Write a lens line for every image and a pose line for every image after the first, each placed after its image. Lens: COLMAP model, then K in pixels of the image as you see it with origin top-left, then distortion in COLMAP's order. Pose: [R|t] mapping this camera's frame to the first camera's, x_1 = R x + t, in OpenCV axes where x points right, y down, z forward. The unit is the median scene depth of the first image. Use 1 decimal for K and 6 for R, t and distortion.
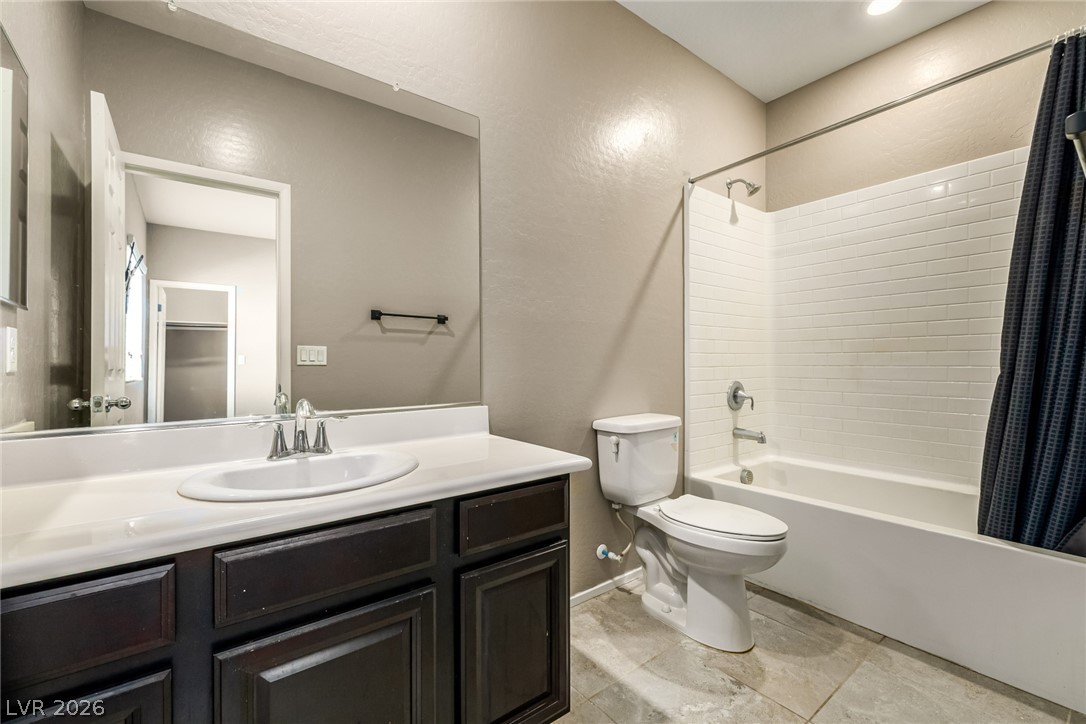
lens RADIAL K [[462.1, 0, 537.1], [0, 462.1, 360.7], [0, 0, 1]] dist [-0.003245, -0.000374]
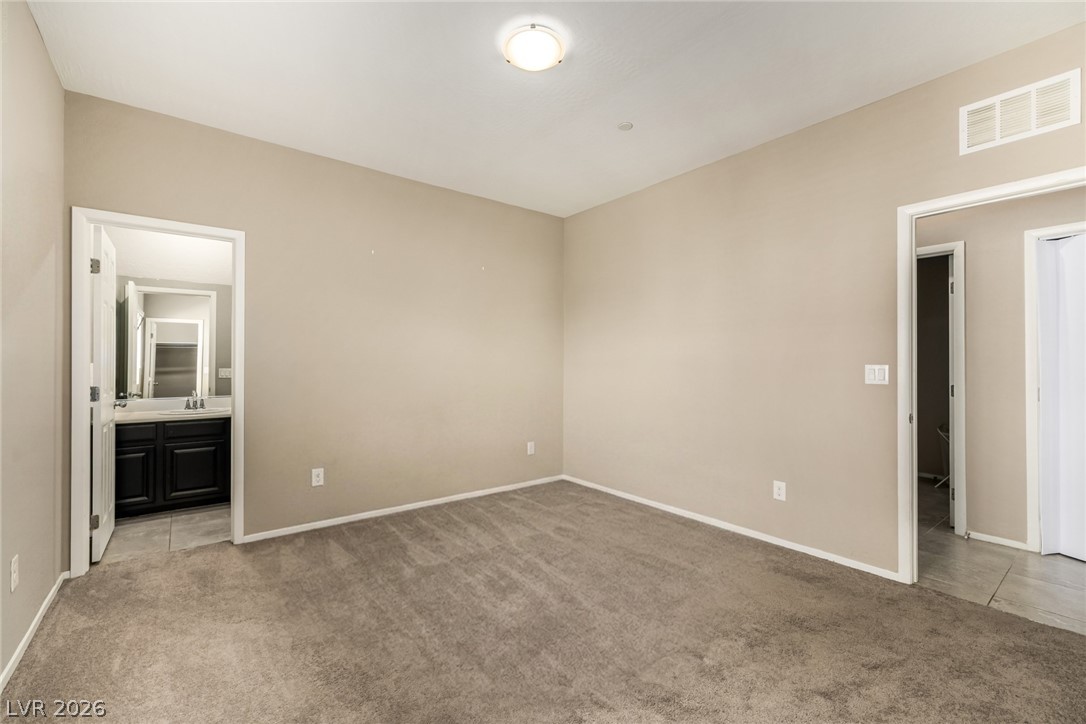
lens RADIAL K [[462.1, 0, 537.1], [0, 462.1, 360.7], [0, 0, 1]] dist [-0.003245, -0.000374]
pose [[0.999885, 0.008235, 0.012746, 1.401402], [-0.008205, 0.999963, -0.002458, -0.117715], [-0.012766, 0.002354, 0.999916, -1.737240]]
